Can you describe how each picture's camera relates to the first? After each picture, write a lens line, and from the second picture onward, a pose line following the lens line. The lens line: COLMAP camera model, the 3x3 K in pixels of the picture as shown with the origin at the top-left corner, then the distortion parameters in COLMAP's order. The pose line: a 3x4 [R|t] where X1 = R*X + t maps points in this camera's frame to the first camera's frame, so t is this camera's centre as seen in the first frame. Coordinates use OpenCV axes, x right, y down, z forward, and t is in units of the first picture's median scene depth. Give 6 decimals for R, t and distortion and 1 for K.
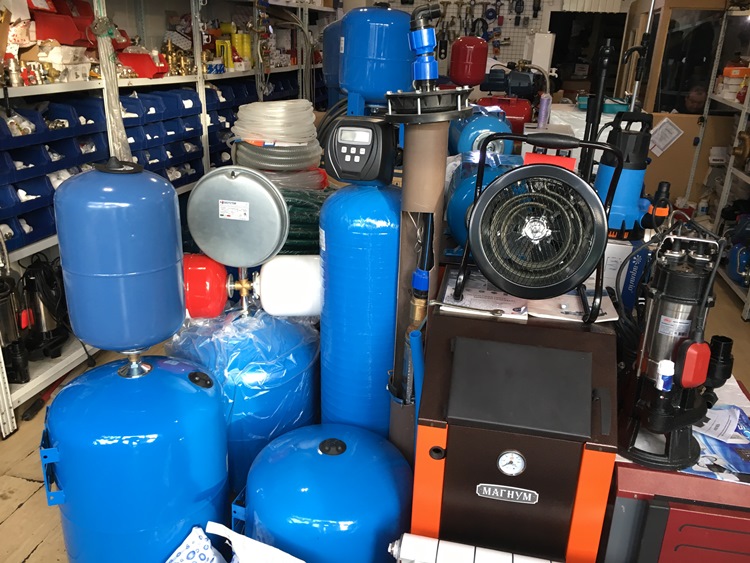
lens RADIAL K [[640.3, 0, 375.0], [0, 640.3, 281.5], [0, 0, 1]] dist [0.096951, -0.130041]
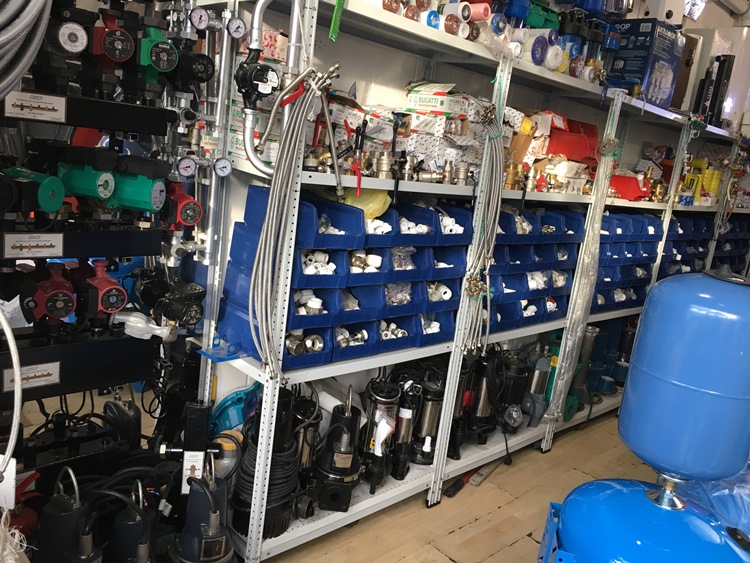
lens RADIAL K [[640.3, 0, 375.0], [0, 640.3, 281.5], [0, 0, 1]] dist [0.096951, -0.130041]
pose [[0.833128, 0.188074, -0.520121, -0.104109], [-0.284650, 0.952105, -0.111672, 0.023552], [0.474208, 0.241090, 0.846760, -0.000917]]
